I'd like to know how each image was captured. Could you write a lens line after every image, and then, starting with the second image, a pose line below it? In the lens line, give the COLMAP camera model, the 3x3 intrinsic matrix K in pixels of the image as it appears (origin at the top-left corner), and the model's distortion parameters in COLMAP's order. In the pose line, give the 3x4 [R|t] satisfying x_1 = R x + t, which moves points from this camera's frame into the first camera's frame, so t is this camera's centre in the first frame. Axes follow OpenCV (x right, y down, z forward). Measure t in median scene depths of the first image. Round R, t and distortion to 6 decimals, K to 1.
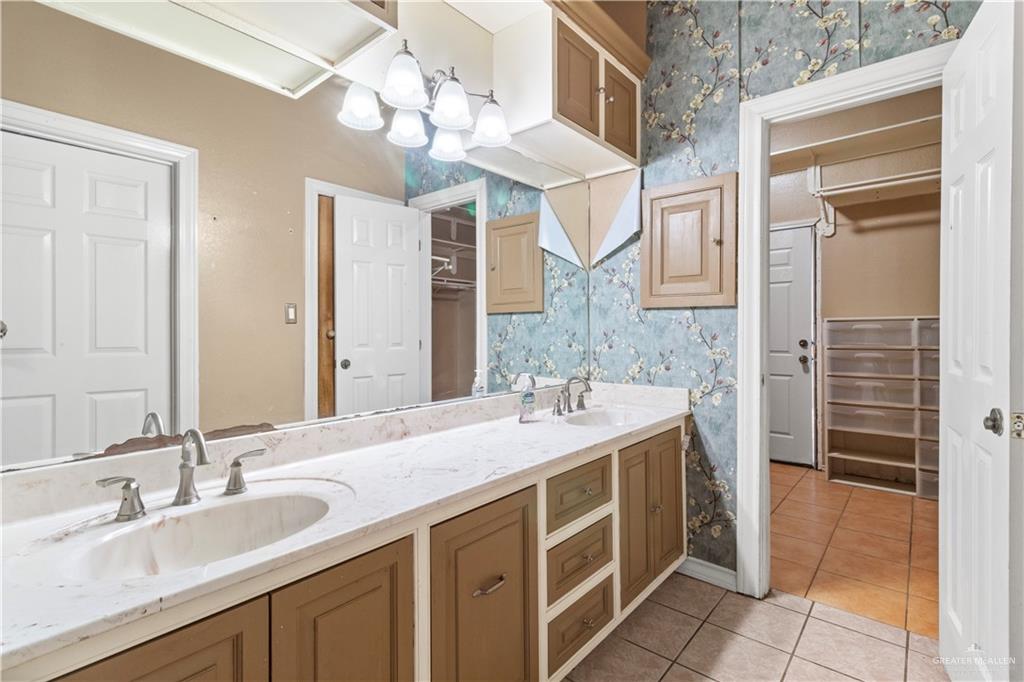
lens RADIAL K [[477.2, 0, 512.5], [0, 477.2, 335.2], [0, 0, 1]] dist [0.008103, 0.000740]
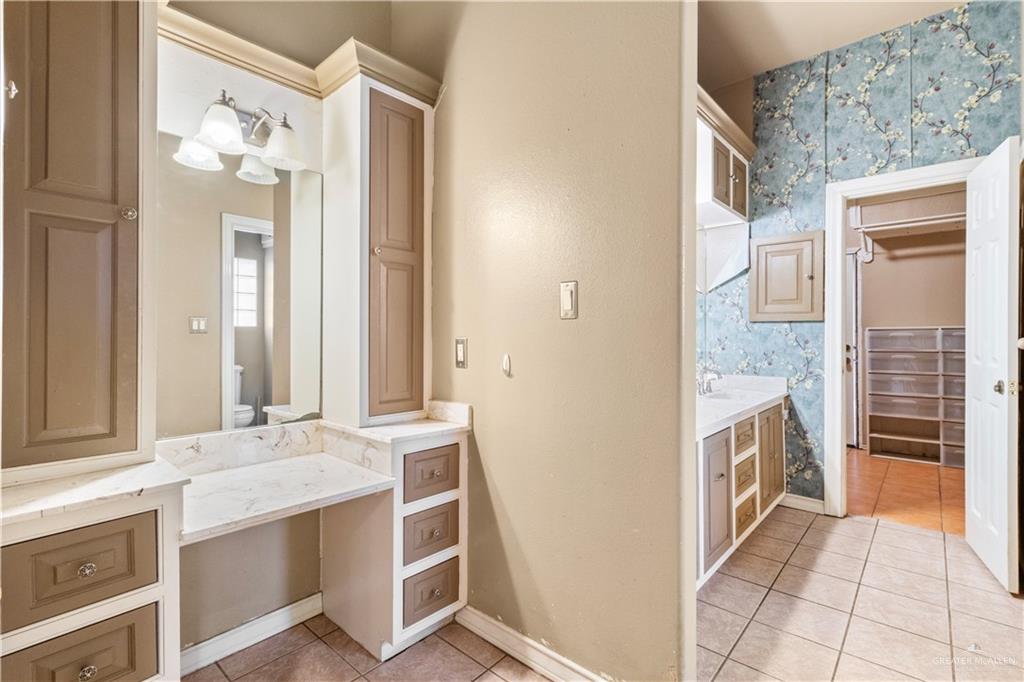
lens RADIAL K [[477.2, 0, 511.1], [0, 477.2, 339.5], [0, 0, 1]] dist [0.008103, 0.000740]
pose [[0.999946, 0.001289, -0.010322, -0.456452], [-0.001329, 0.999992, -0.003893, 0.003335], [0.010317, 0.003907, 0.999939, -0.463430]]
